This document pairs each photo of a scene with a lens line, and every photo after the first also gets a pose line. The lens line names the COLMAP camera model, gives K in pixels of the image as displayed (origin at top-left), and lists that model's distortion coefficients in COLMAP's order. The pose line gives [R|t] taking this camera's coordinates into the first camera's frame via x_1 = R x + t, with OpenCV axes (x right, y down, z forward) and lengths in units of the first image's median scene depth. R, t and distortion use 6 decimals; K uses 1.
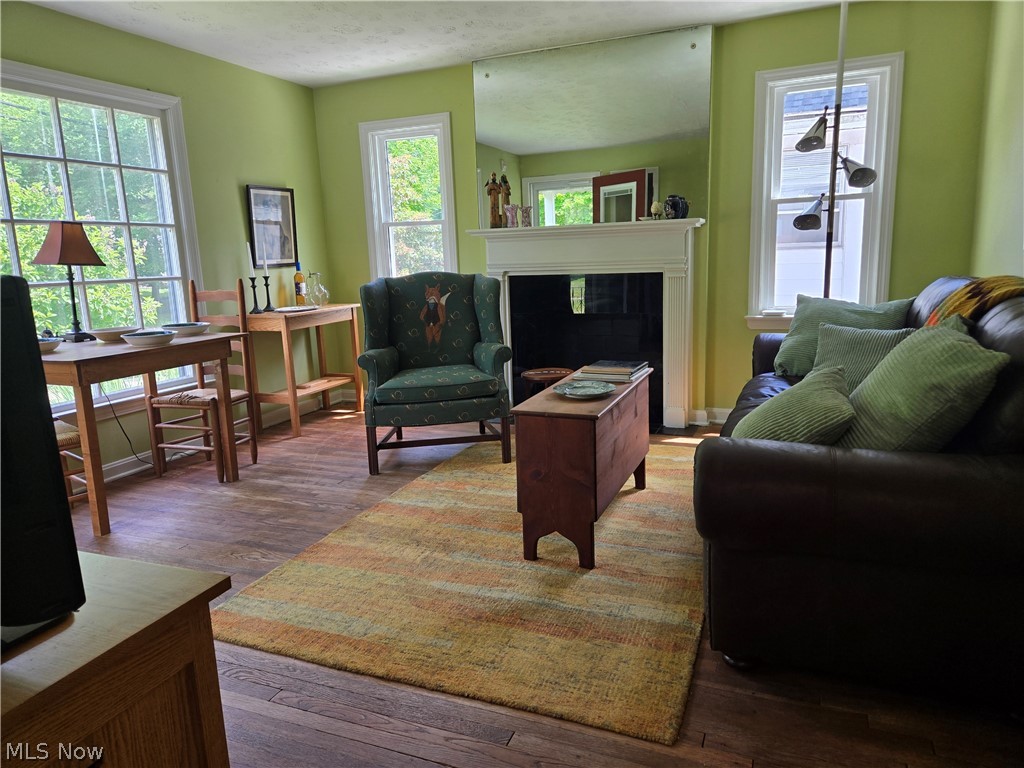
lens RADIAL K [[679.3, 0, 512.0], [0, 679.3, 384.0], [0, 0, 1]] dist [0.074078, -0.070461]
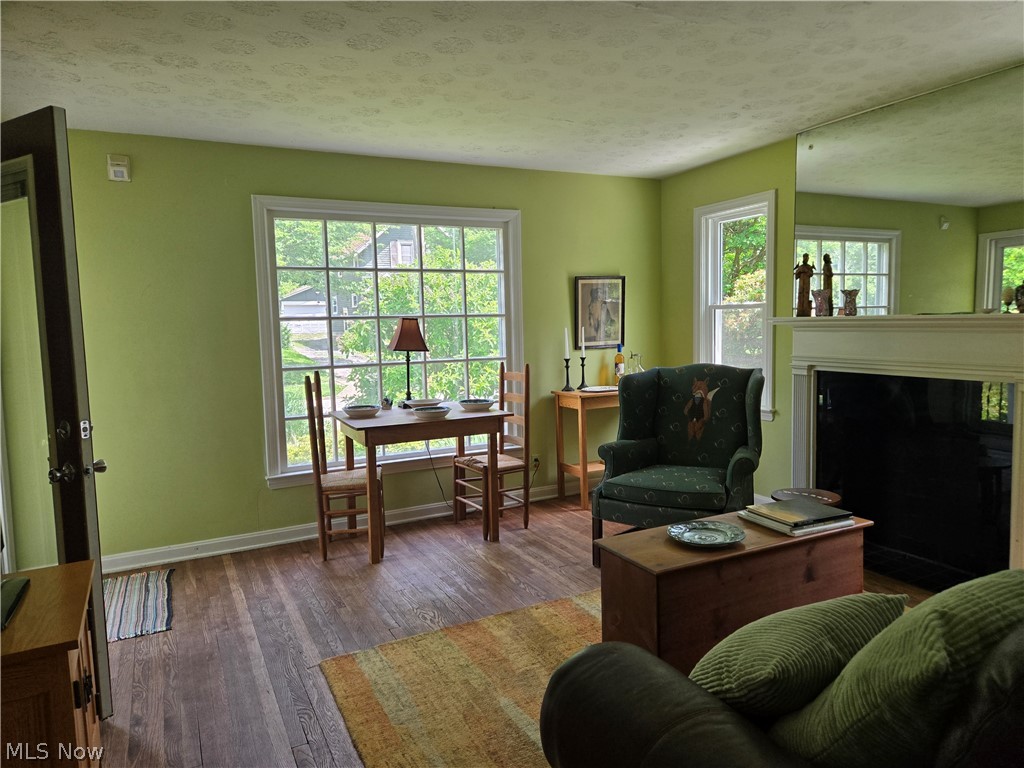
lens RADIAL K [[679.3, 0, 512.0], [0, 679.3, 384.0], [0, 0, 1]] dist [0.074078, -0.070461]
pose [[0.764889, 0.074925, -0.639789, 0.288360], [-0.123236, 0.991888, -0.031175, -0.076677], [0.632263, 0.102690, 0.767918, 0.113394]]
